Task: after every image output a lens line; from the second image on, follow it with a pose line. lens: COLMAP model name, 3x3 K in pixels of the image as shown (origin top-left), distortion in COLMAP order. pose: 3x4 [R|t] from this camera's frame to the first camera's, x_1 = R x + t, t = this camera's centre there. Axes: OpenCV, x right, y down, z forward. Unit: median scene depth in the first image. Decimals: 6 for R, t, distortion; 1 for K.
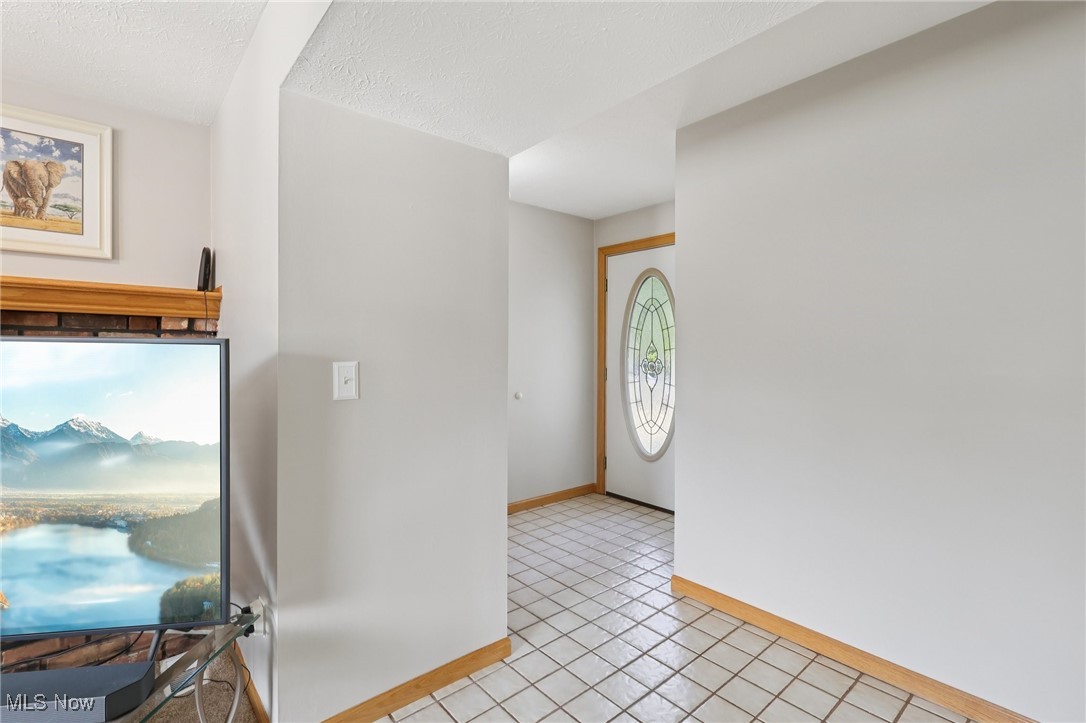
lens RADIAL K [[503.8, 0, 553.5], [0, 503.8, 335.1], [0, 0, 1]] dist [-0.016017, 0.000269]
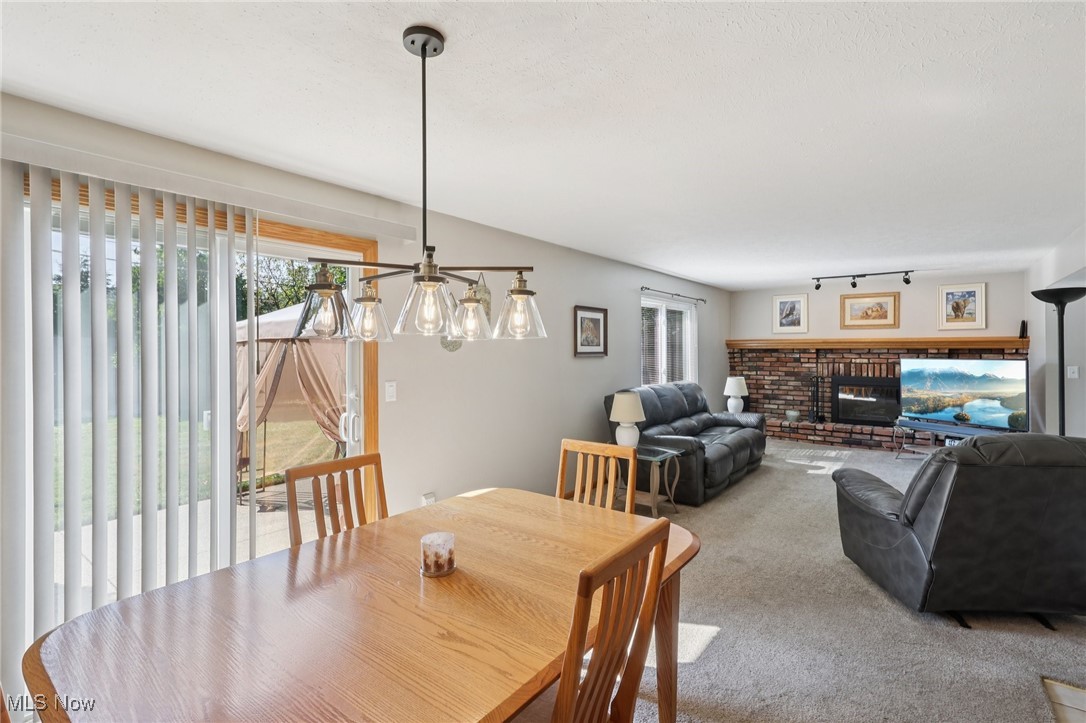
lens RADIAL K [[503.8, 0, 543.3], [0, 503.8, 363.9], [0, 0, 1]] dist [-0.016017, 0.000269]
pose [[0.186266, -0.007862, -0.982468, 1.509588], [-0.003599, 0.999956, -0.008685, 0.085666], [0.982493, 0.005153, 0.186230, -2.119879]]
